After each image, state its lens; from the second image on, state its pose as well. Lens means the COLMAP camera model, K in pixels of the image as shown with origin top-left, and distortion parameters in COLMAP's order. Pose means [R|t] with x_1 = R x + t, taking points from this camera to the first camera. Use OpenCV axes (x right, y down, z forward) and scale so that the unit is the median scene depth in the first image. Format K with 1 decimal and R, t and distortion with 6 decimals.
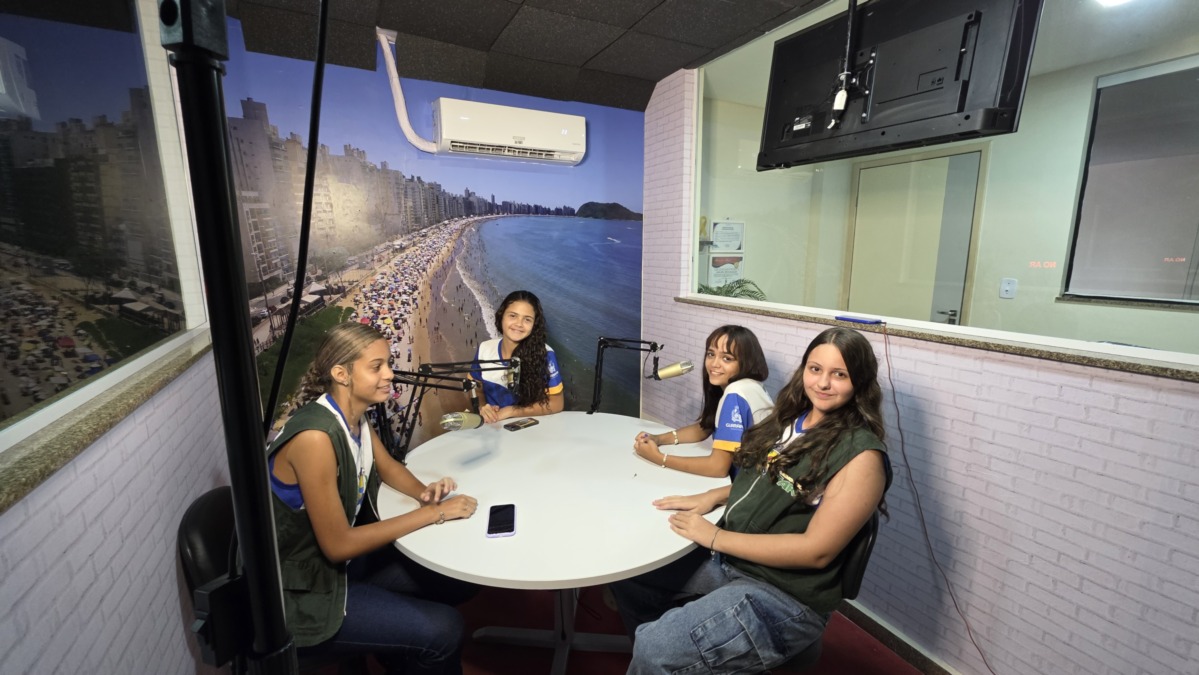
lens RADIAL K [[470.7, 0, 598.8], [0, 470.7, 328.2], [0, 0, 1]] dist [-0.003235, 0.000626]
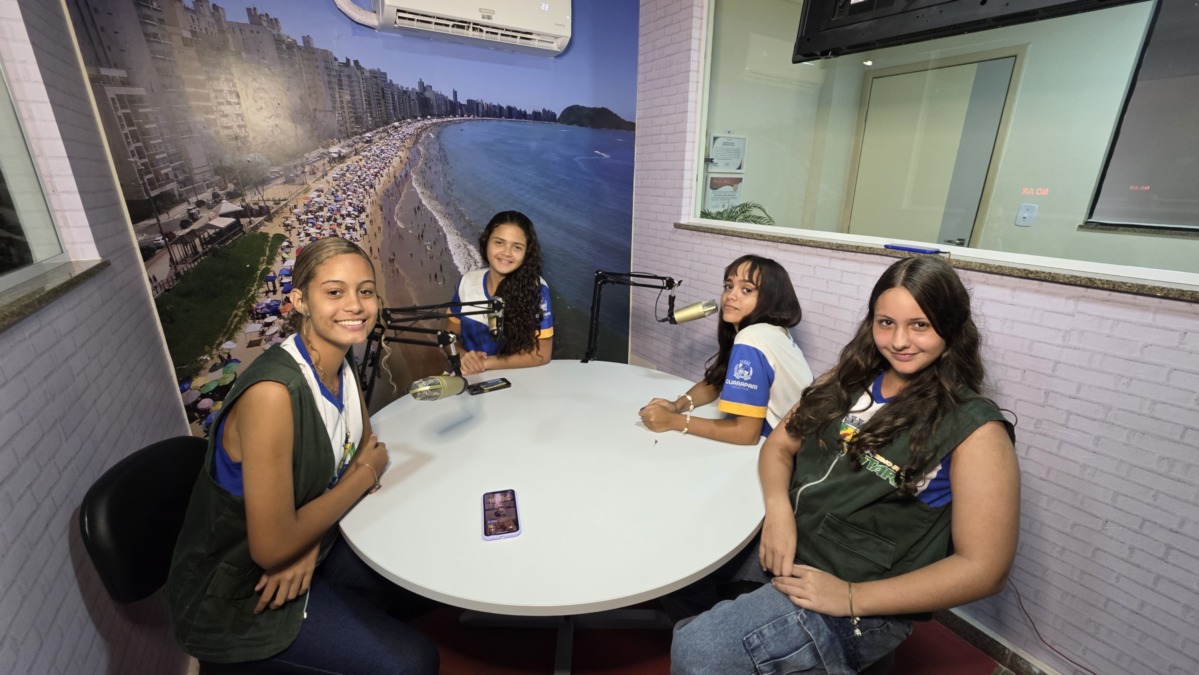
lens RADIAL K [[470.7, 0, 598.8], [0, 470.7, 328.2], [0, 0, 1]] dist [-0.003235, 0.000626]
pose [[0.996575, -0.013278, 0.081620, -0.061205], [0.001010, 0.988905, 0.148543, -0.004621], [-0.082687, -0.147952, 0.985532, 0.159315]]
